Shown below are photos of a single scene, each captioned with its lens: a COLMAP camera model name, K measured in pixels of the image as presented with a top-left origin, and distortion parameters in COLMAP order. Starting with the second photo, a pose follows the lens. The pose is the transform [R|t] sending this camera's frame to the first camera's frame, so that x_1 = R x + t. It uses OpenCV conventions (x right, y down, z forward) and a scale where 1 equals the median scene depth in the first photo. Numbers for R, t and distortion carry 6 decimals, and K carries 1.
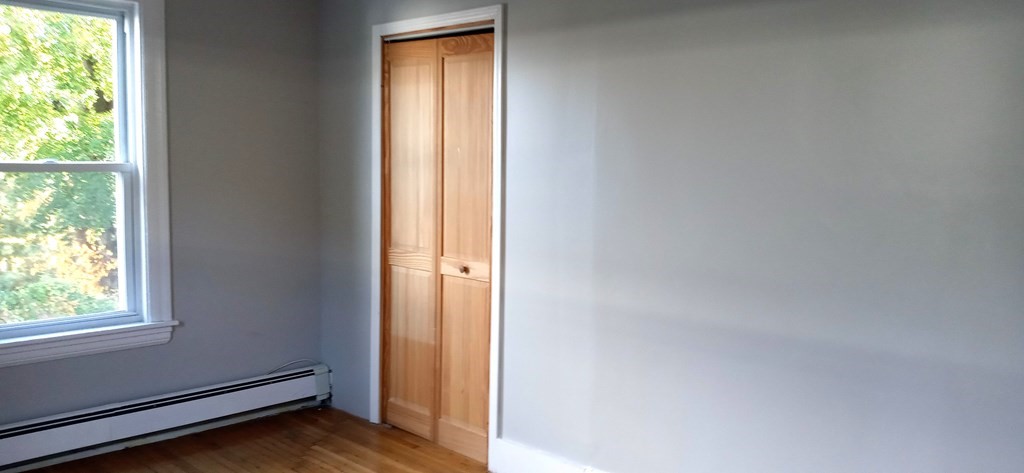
lens RADIAL K [[808.4, 0, 512.0], [0, 808.4, 236.5], [0, 0, 1]] dist [0.183172, -0.352242]
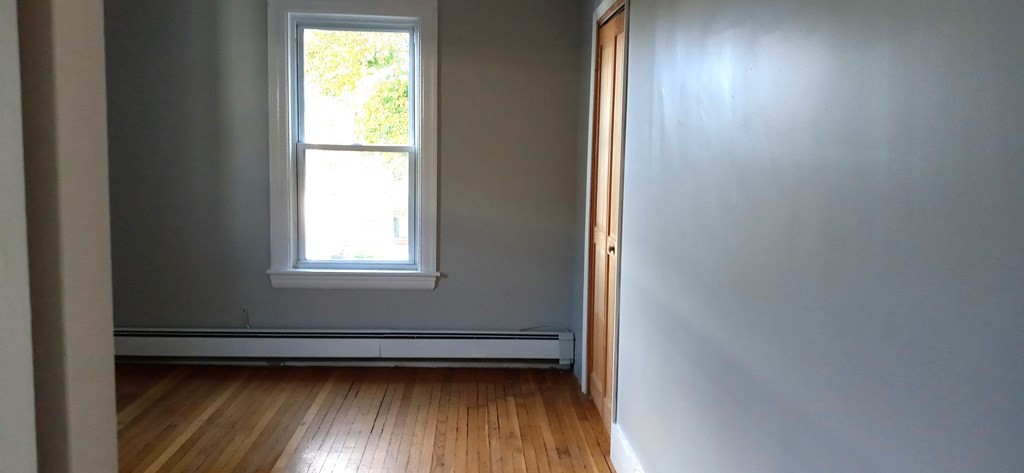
lens RADIAL K [[808.4, 0, 512.0], [0, 808.4, 236.5], [0, 0, 1]] dist [0.183172, -0.352242]
pose [[0.728187, 0.071482, -0.681641, 0.500797], [-0.071448, 0.997045, 0.028231, 0.005227], [0.681645, 0.028144, 0.731142, 0.182292]]
